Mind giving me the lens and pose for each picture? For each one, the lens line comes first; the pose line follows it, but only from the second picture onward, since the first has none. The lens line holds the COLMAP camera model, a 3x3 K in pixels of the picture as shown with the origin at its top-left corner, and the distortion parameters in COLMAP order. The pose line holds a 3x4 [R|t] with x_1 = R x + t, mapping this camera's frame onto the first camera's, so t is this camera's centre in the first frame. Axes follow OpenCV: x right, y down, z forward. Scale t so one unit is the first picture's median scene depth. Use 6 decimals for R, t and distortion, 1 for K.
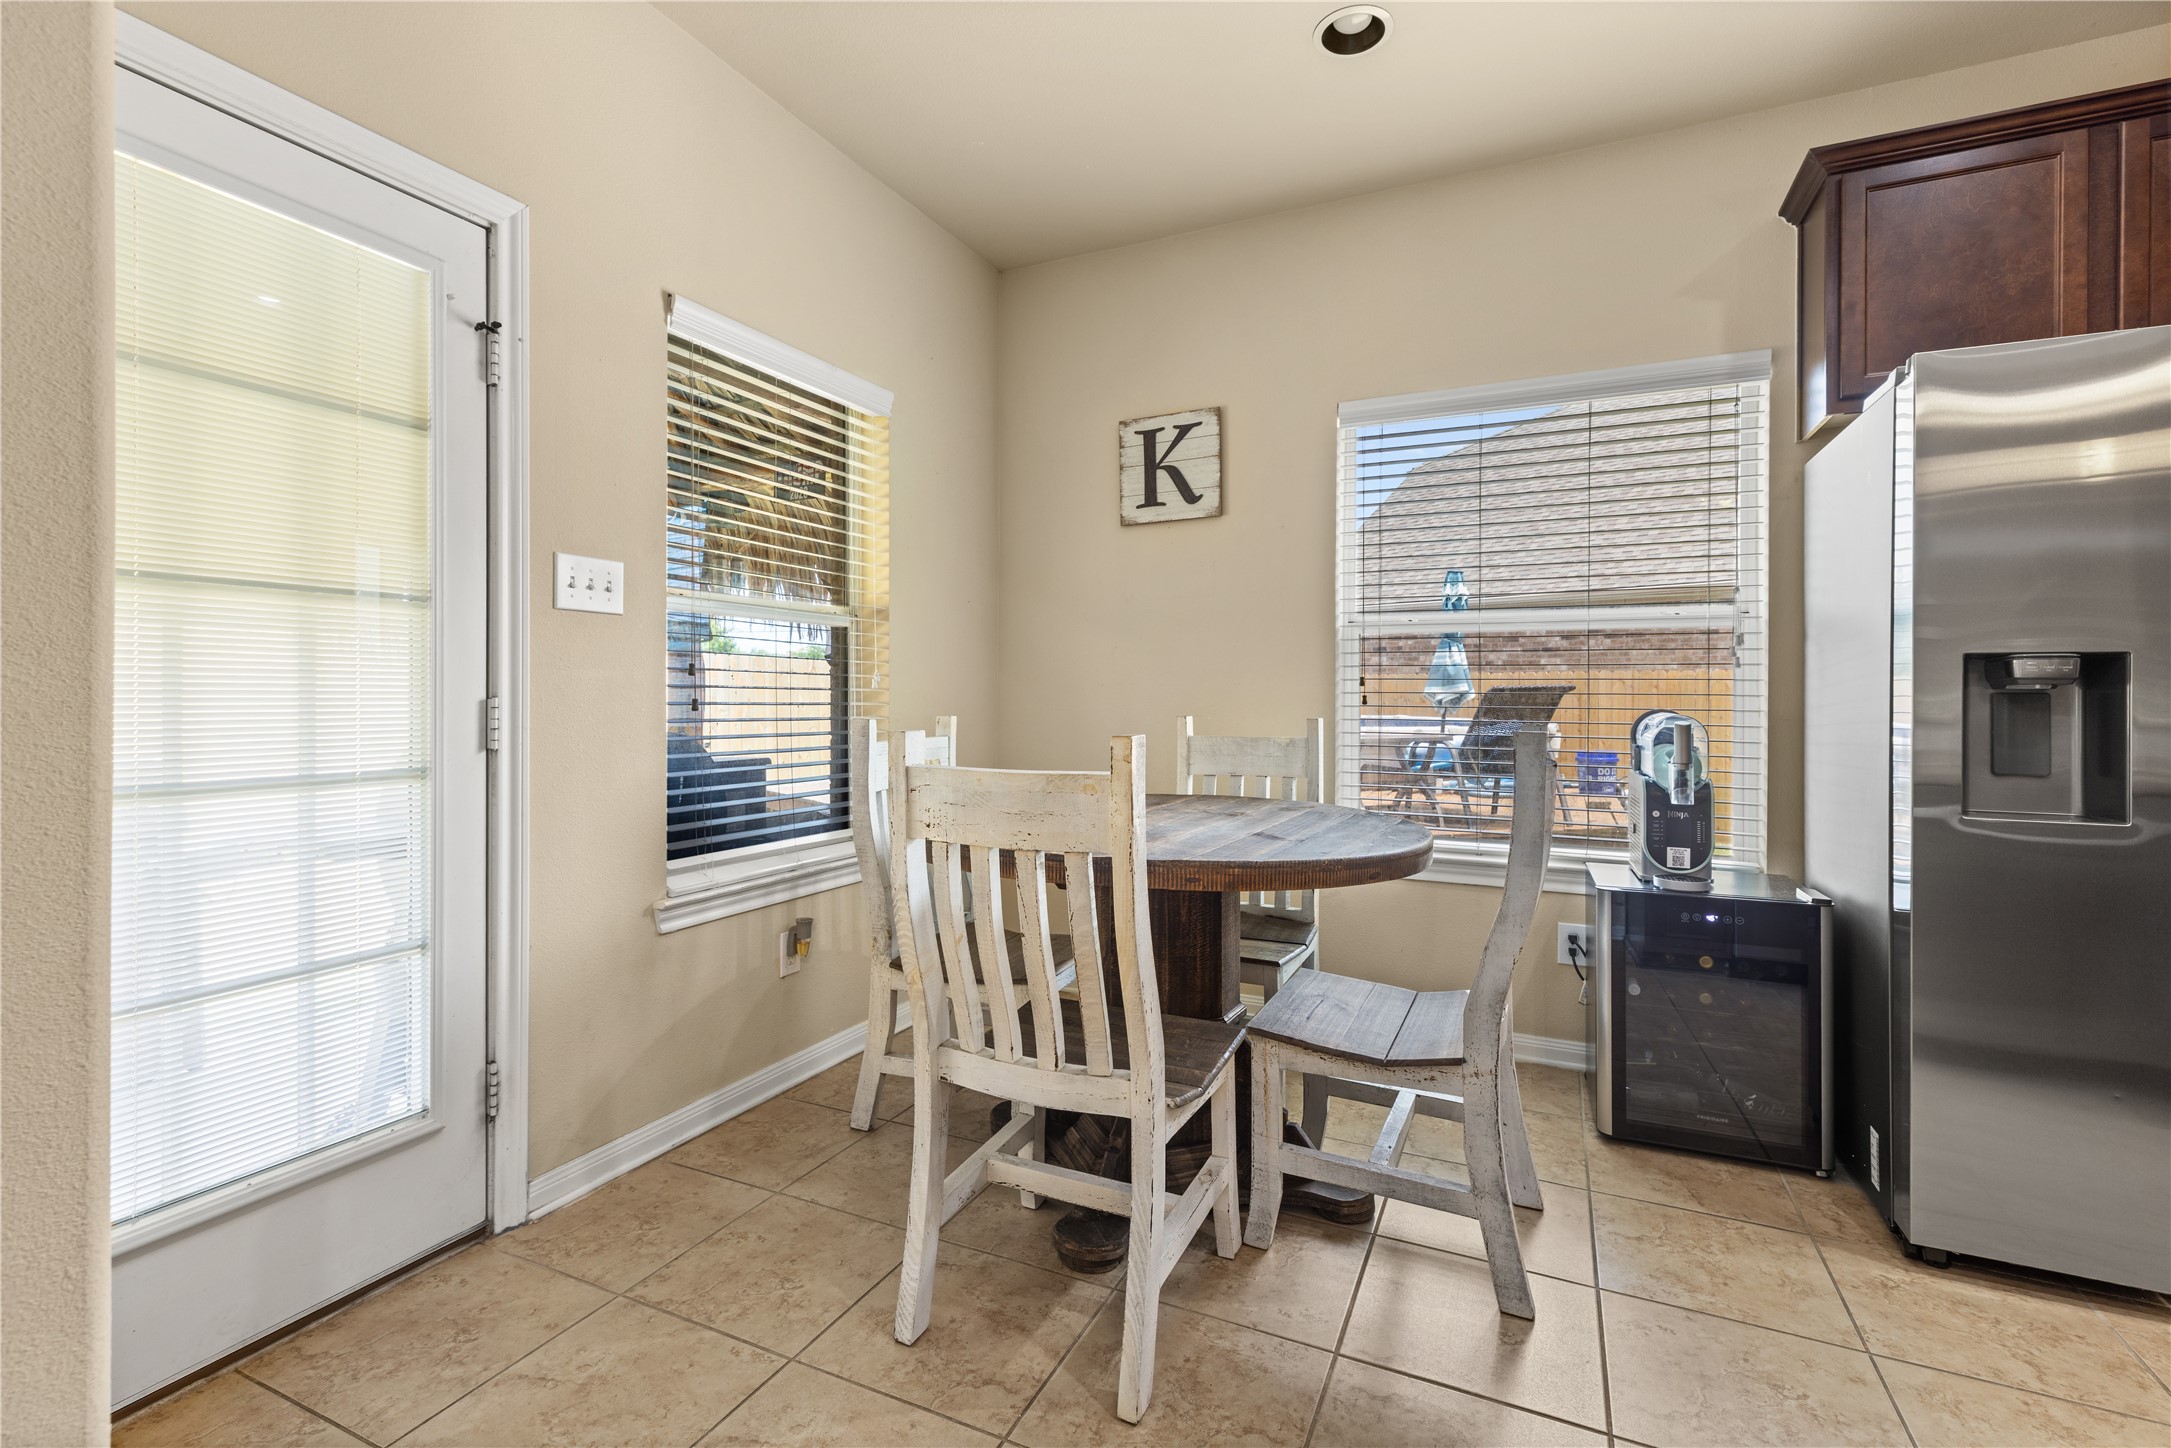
lens RADIAL K [[977.1, 0, 1135.2], [0, 977.1, 697.6], [0, 0, 1]] dist [0.003399, 0.000933]
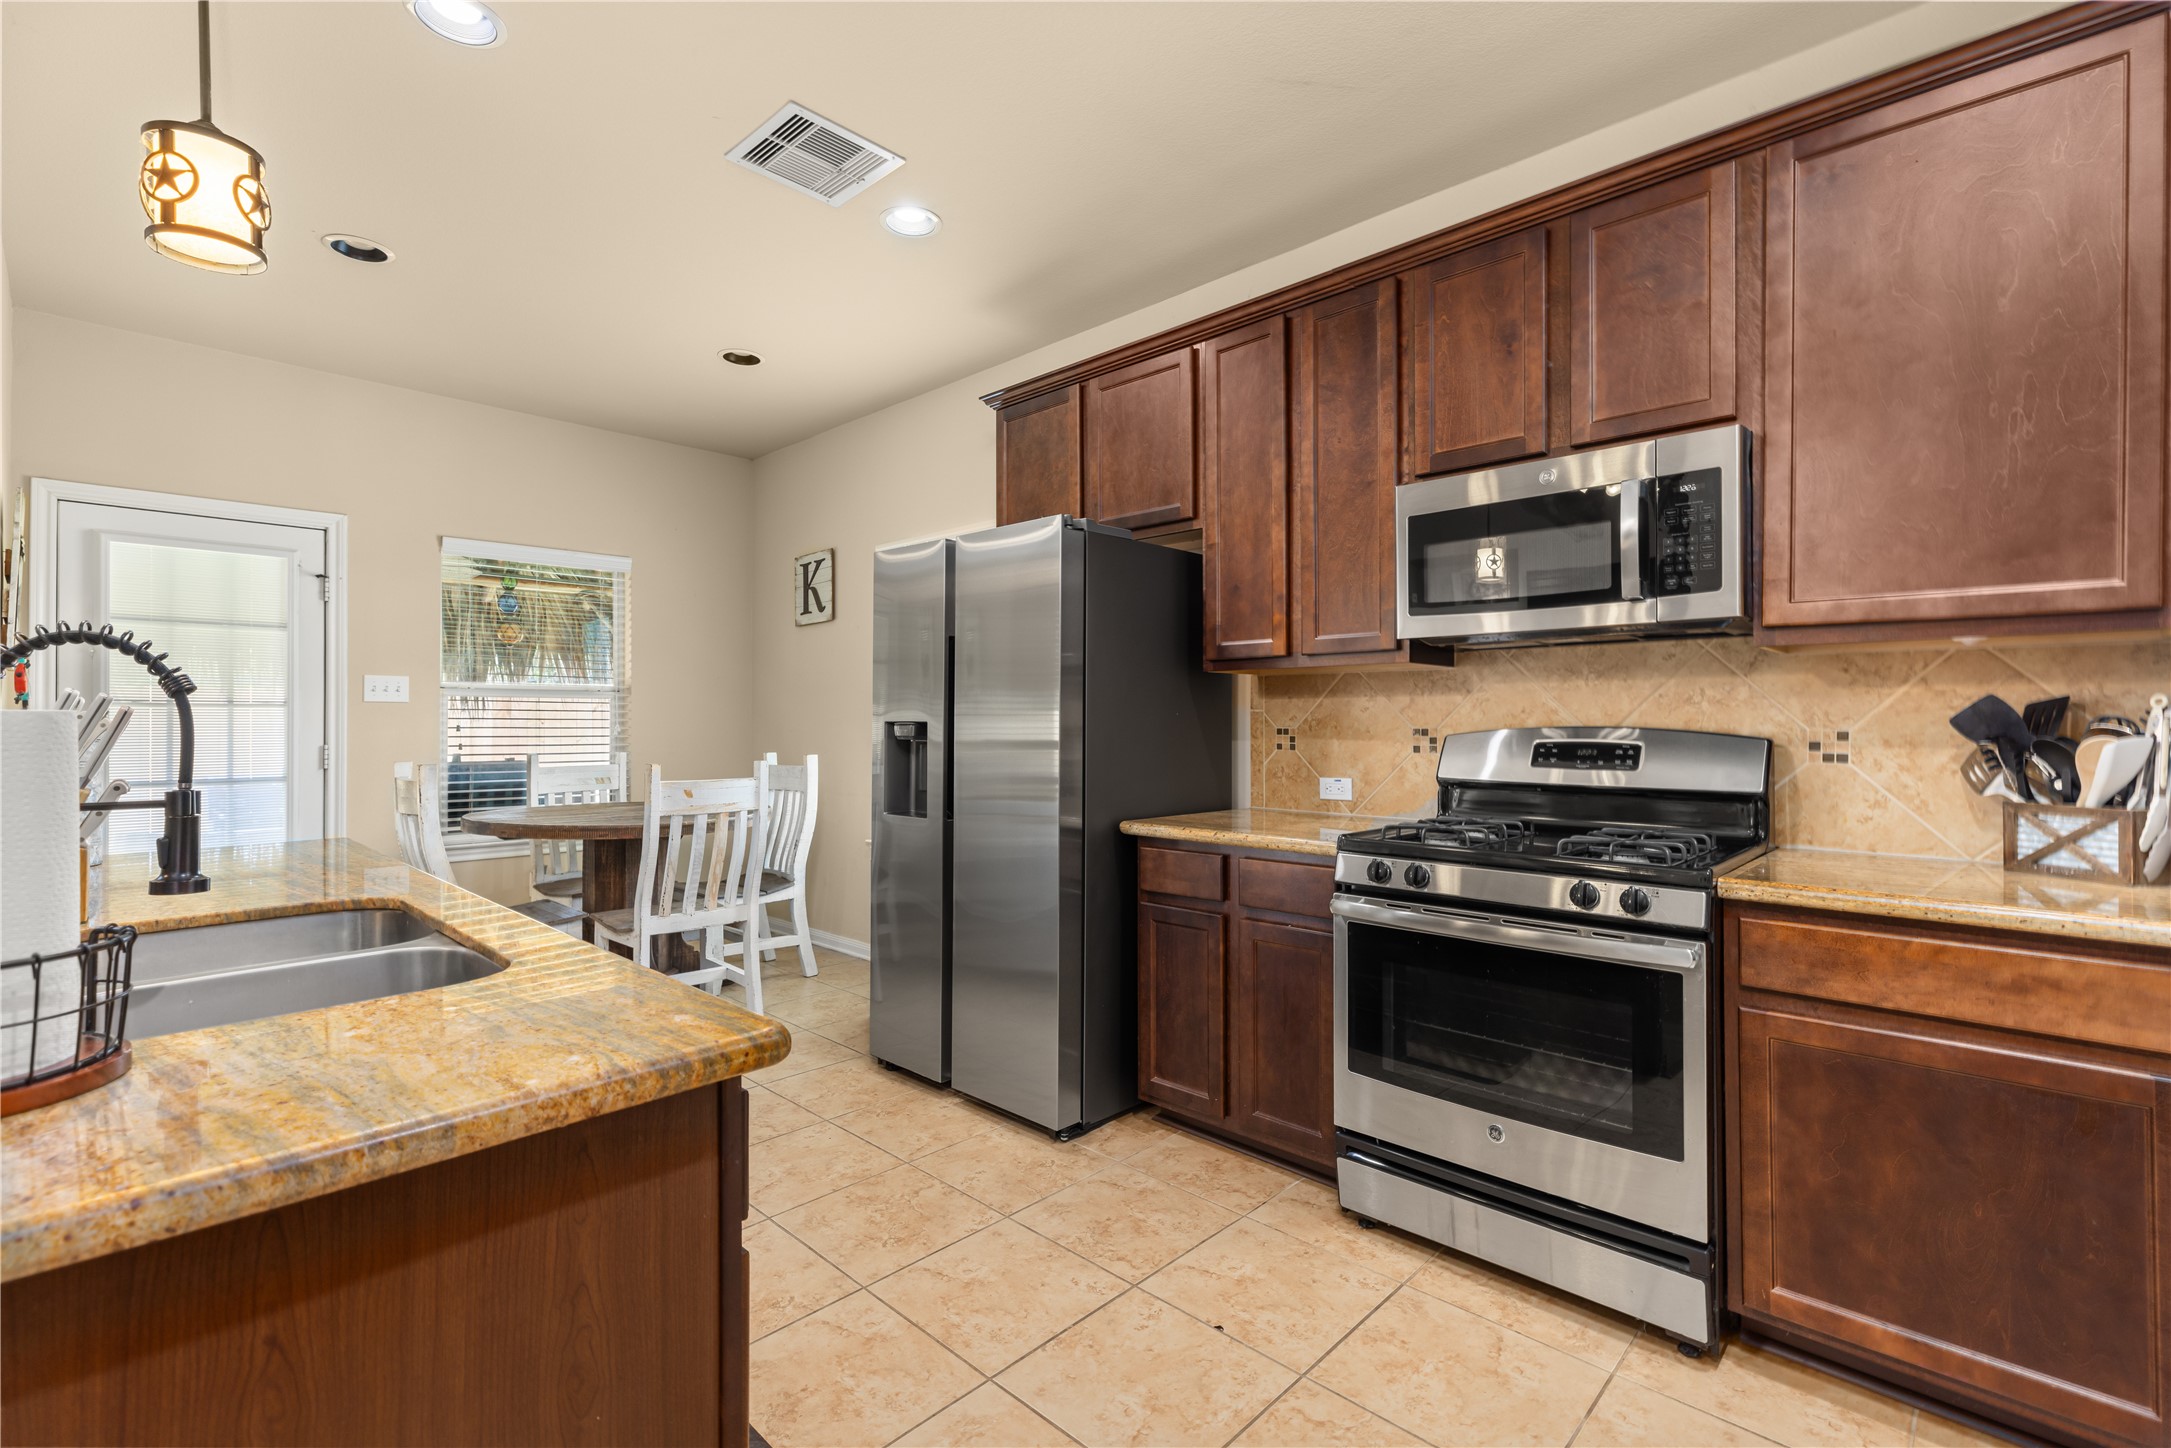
lens RADIAL K [[977.1, 0, 1078.9], [0, 977.1, 728.8], [0, 0, 1]] dist [0.003399, 0.000933]
pose [[0.955044, -0.002805, -0.296450, 1.313496], [0.003211, 0.999994, 0.000880, -0.026242], [0.296446, -0.001792, 0.955048, -0.486738]]
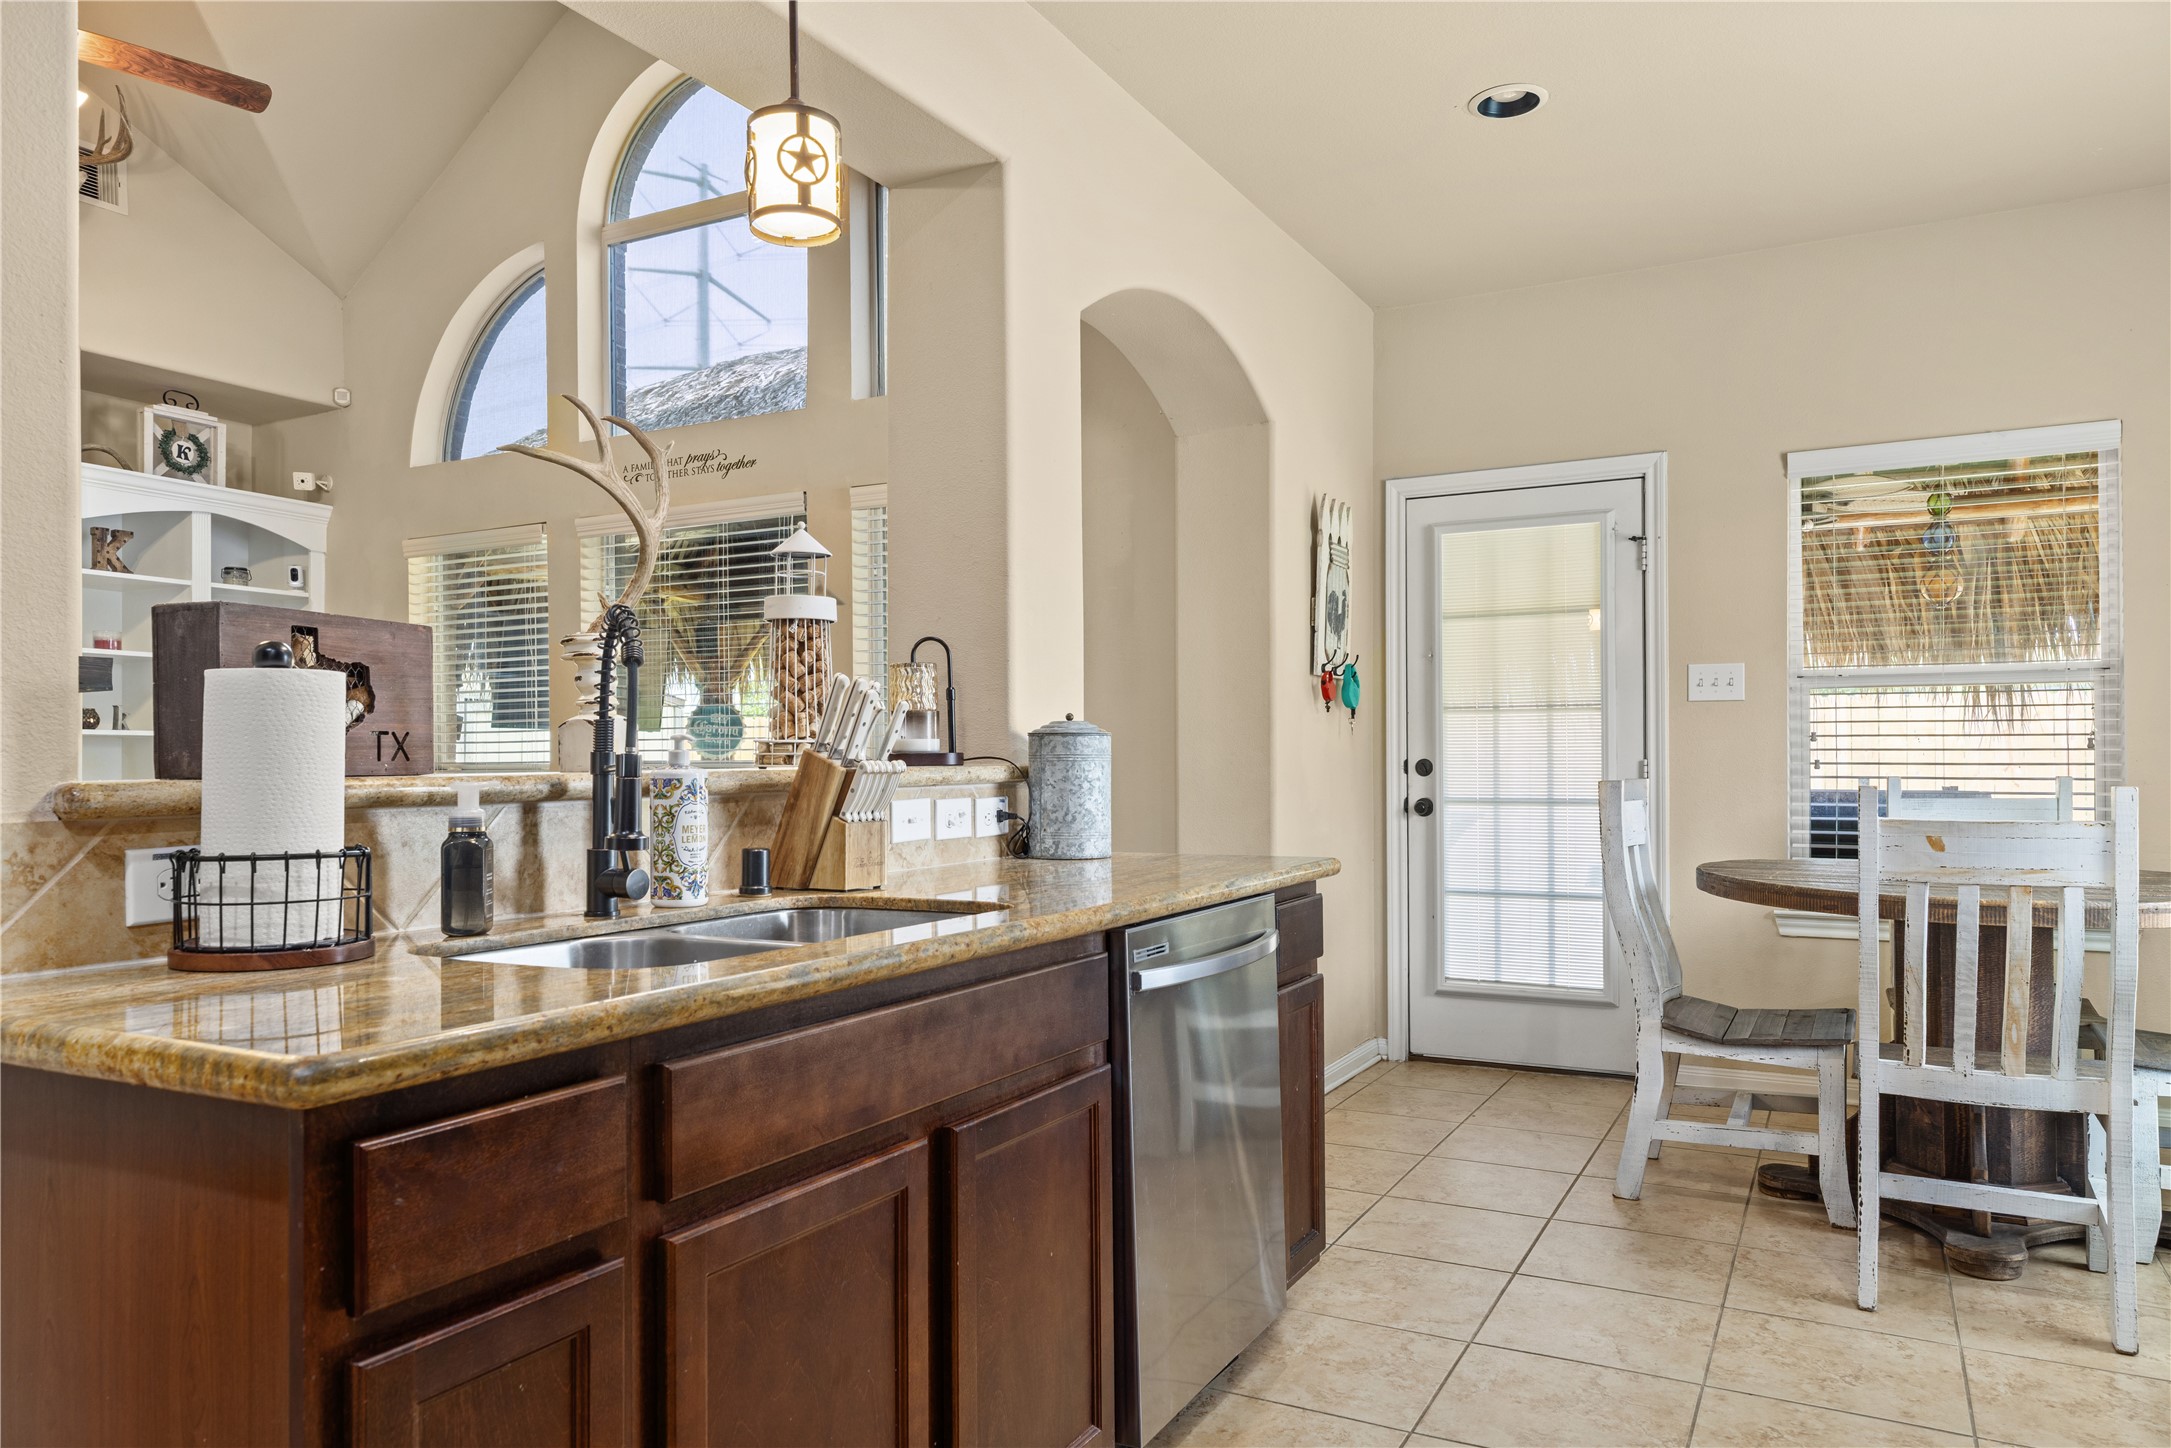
lens RADIAL K [[1440.2, 0, 1097.4], [0, 1440.2, 755.6], [0, 0, 1]] dist [0.007740, 0.006069]
pose [[-0.036729, -0.006944, -0.999301, 1.501997], [-0.002029, 0.999974, -0.006874, 0.010873], [0.999323, 0.001775, -0.036742, 0.134004]]
